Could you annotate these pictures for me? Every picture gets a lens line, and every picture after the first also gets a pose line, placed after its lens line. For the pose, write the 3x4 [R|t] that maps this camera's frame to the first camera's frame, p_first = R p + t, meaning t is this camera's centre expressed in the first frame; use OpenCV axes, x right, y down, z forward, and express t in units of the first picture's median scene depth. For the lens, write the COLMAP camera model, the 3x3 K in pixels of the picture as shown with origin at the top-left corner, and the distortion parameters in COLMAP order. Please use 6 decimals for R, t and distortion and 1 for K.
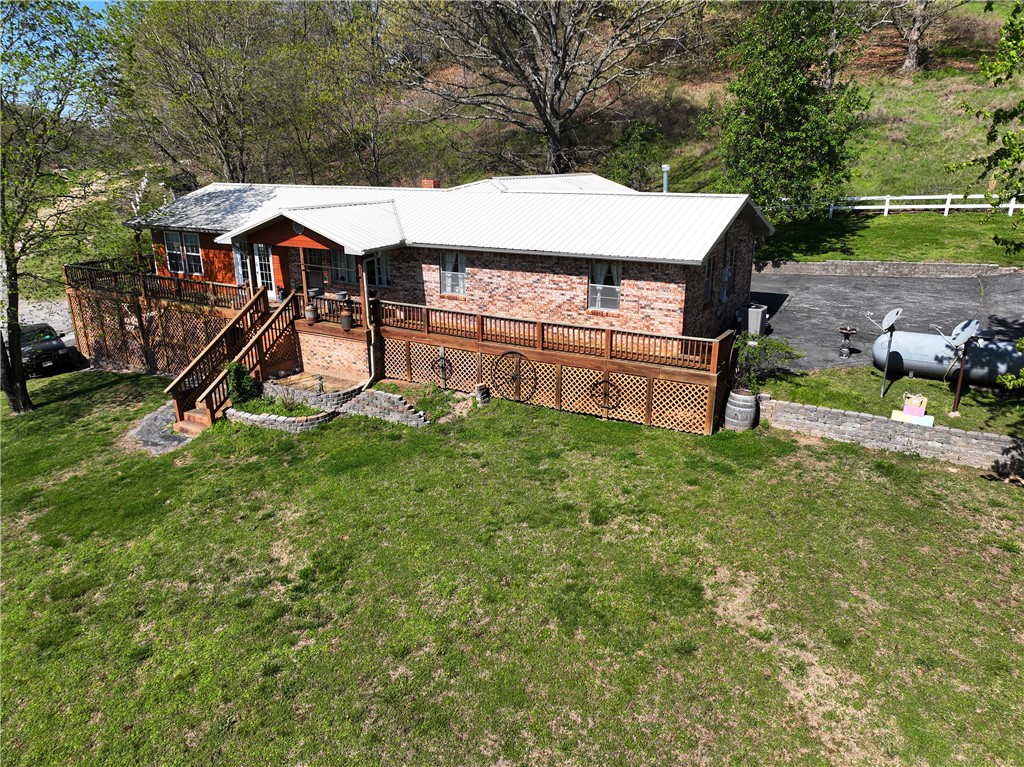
lens RADIAL K [[718.7, 0, 518.0], [0, 718.7, 383.5], [0, 0, 1]] dist [-0.000798, 0.014528]
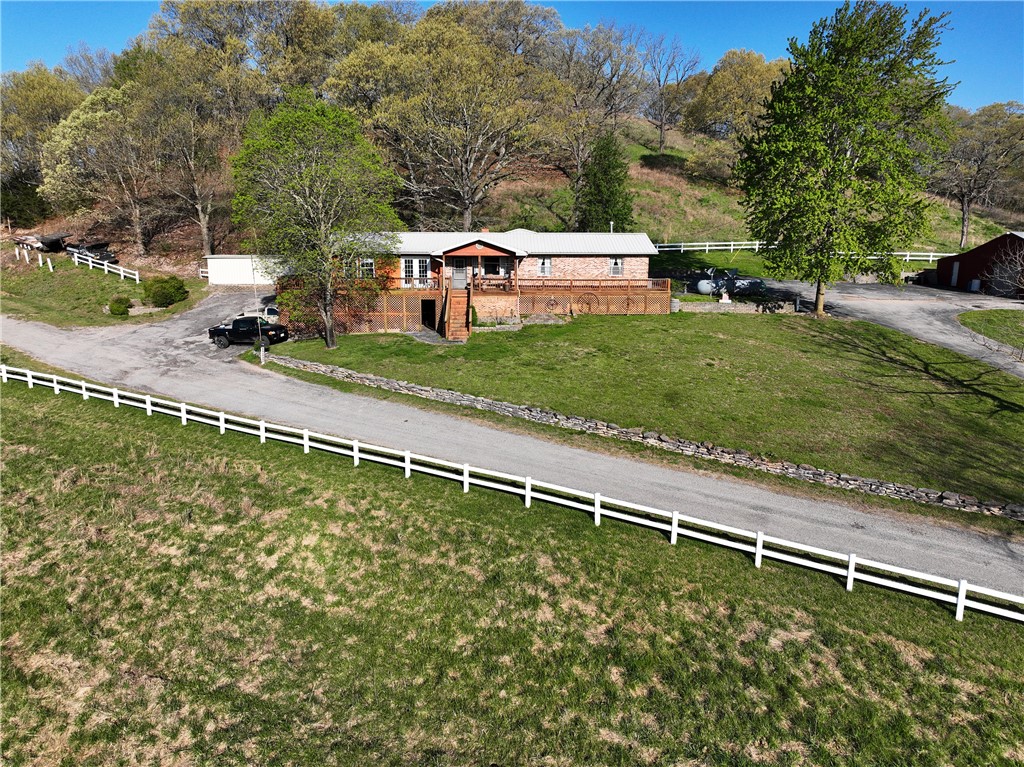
lens RADIAL K [[718.7, 0, 514.3], [0, 718.7, 383.9], [0, 0, 1]] dist [-0.000798, 0.014528]
pose [[0.855867, -0.091429, 0.509050, -1.606199], [0.147220, 0.986601, -0.070322, 0.425842], [-0.495800, 0.135128, 0.857860, -1.008266]]
